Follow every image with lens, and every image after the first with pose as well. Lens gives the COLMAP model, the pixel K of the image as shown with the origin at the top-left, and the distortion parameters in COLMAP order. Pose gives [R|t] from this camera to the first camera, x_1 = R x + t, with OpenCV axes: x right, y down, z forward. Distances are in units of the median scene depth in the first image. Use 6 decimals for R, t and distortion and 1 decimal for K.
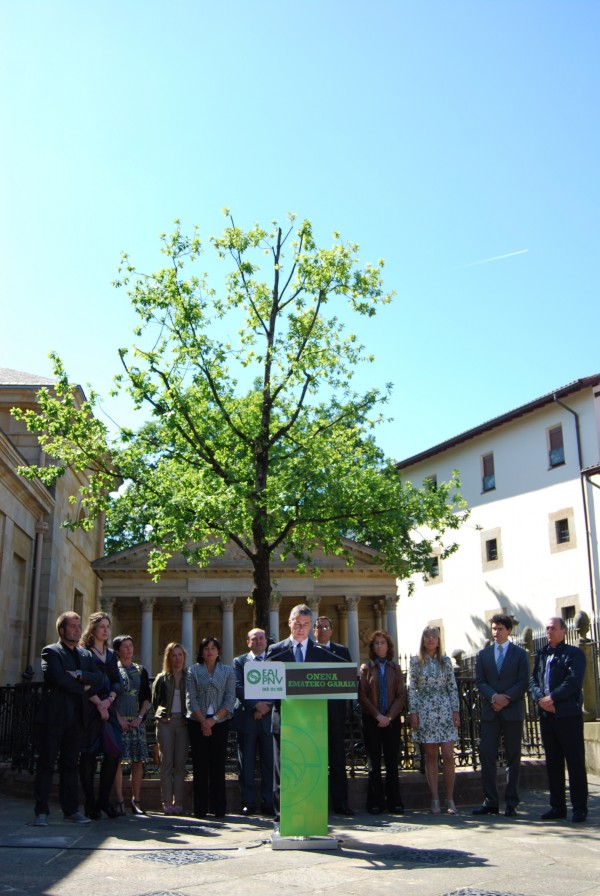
lens RADIAL K [[1028.6, 0, 268.4], [0, 1028.6, 446.4], [0, 0, 1]] dist [-0.088643, 0.065489]
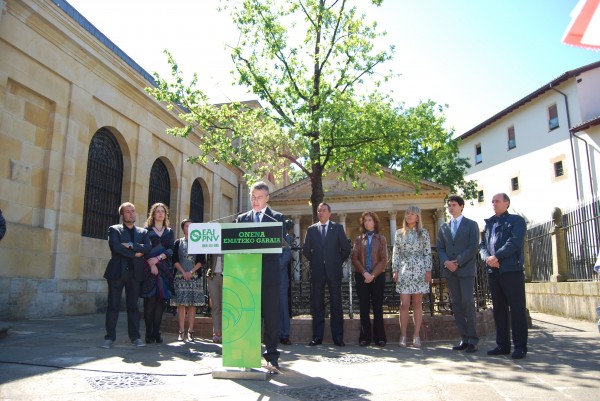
lens RADIAL K [[488.1, 0, 300.0], [0, 488.1, 209.4], [0, 0, 1]] dist [-0.070788, 0.015253]
pose [[0.965981, -0.044969, -0.254674, 0.150948], [0.070039, 0.993454, 0.090239, 0.091715], [0.248949, -0.105006, 0.962807, 0.294285]]
